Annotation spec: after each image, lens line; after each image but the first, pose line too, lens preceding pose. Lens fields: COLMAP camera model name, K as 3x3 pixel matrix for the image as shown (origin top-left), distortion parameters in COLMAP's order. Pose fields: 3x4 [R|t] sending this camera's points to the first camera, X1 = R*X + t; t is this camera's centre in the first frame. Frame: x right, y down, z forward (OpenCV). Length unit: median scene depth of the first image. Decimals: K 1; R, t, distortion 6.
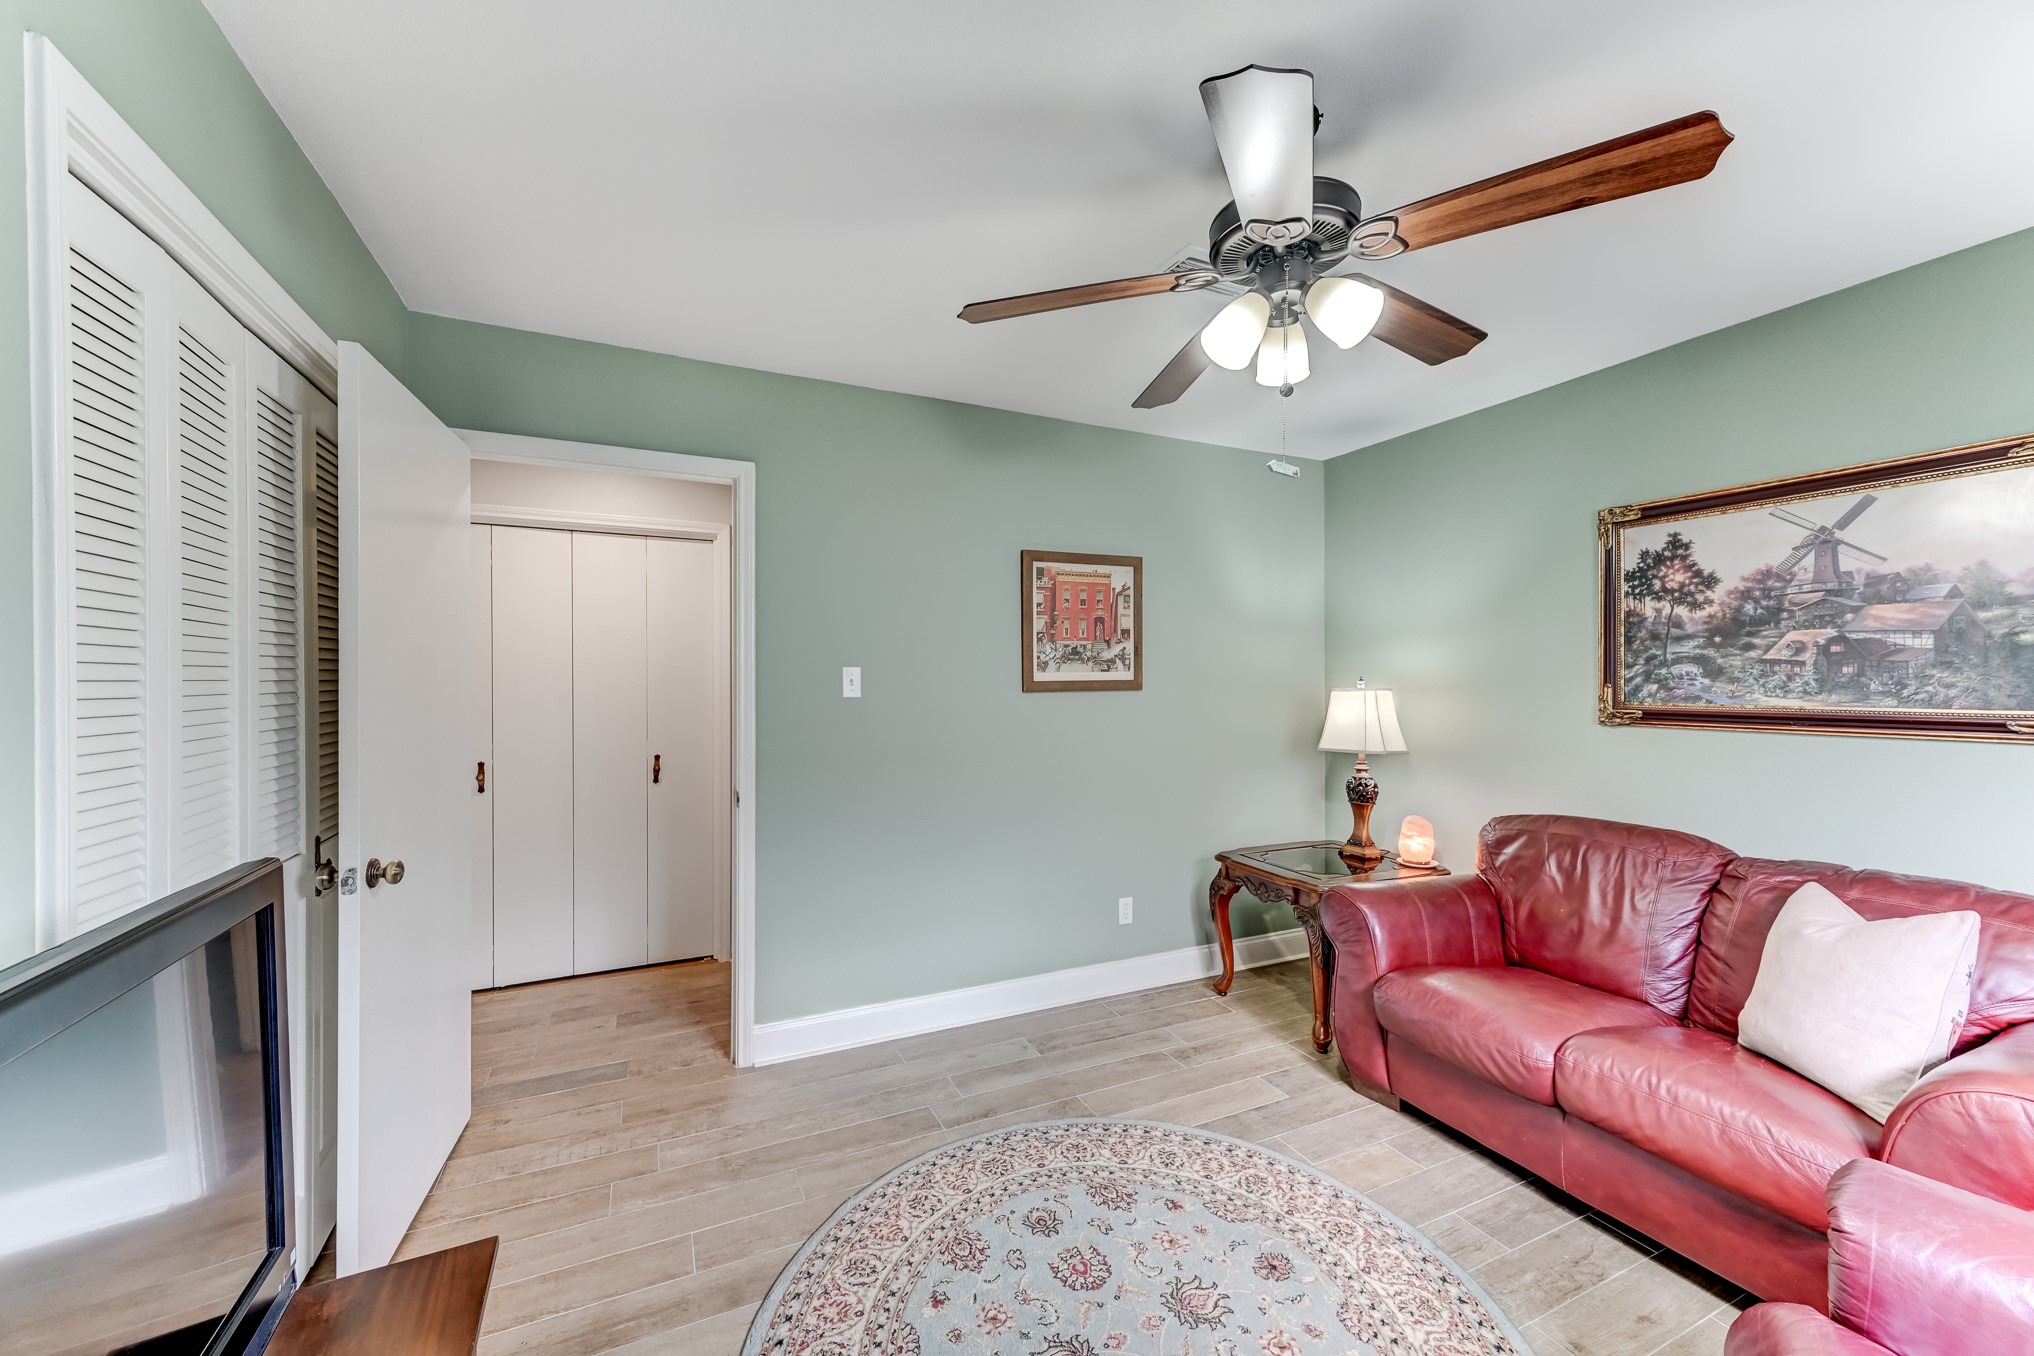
lens RADIAL K [[785.8, 0, 1016.2], [0, 785.8, 674.3], [0, 0, 1]] dist [0.010140, 0.000063]
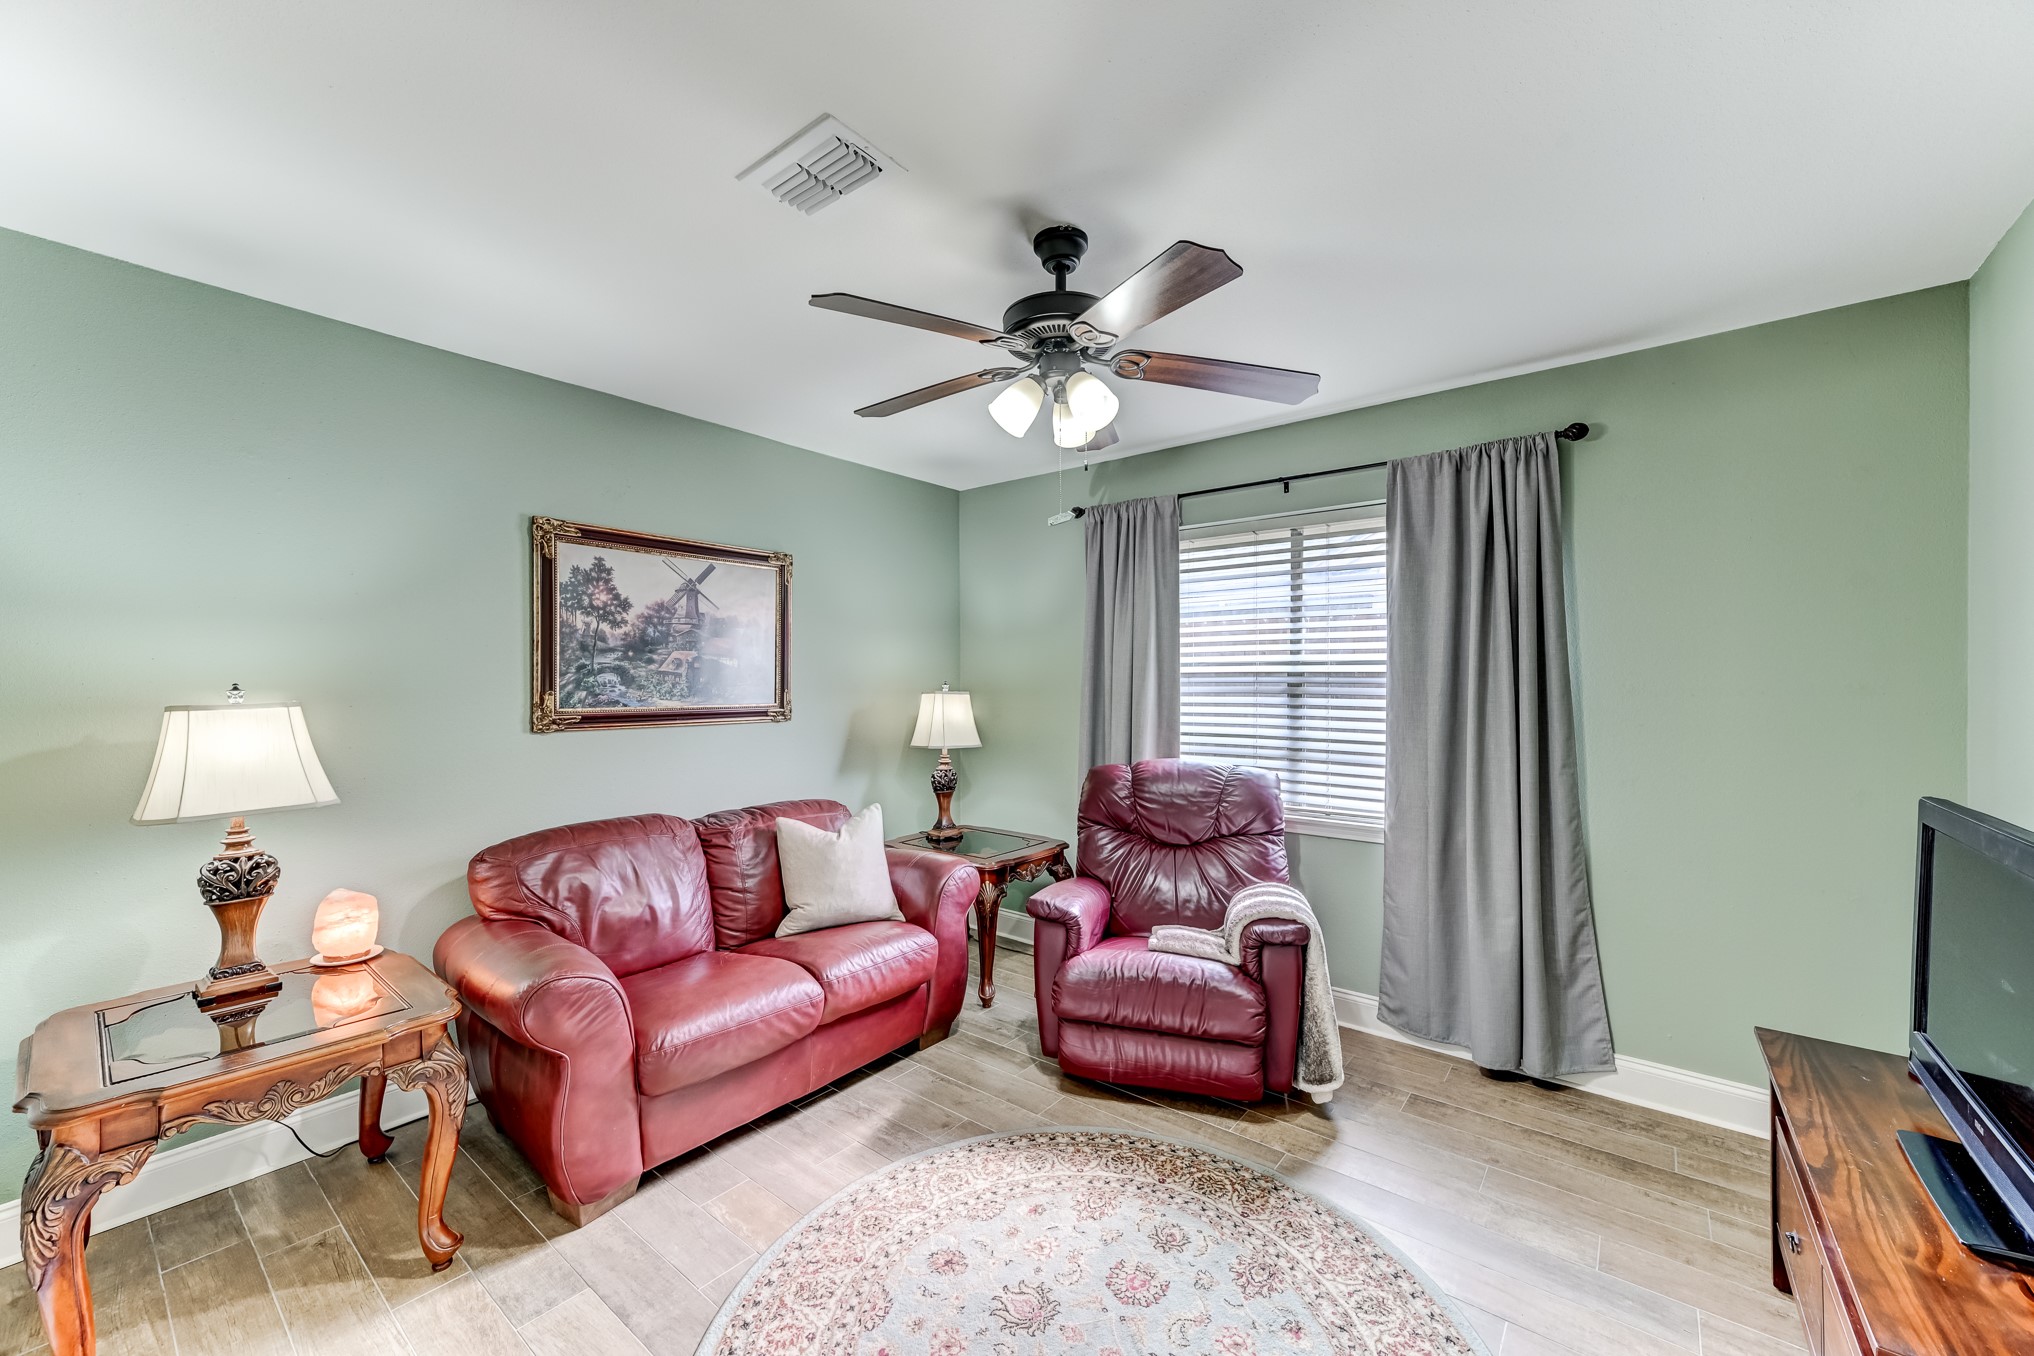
lens RADIAL K [[786.4, 0, 1014.3], [0, 786.4, 680.7], [0, 0, 1]] dist [0.009112, -0.000015]
pose [[-0.433974, 0.004618, 0.900913, -0.451438], [-0.005649, 0.999953, -0.007847, 0.003438], [-0.900907, -0.008495, -0.433928, 0.973665]]
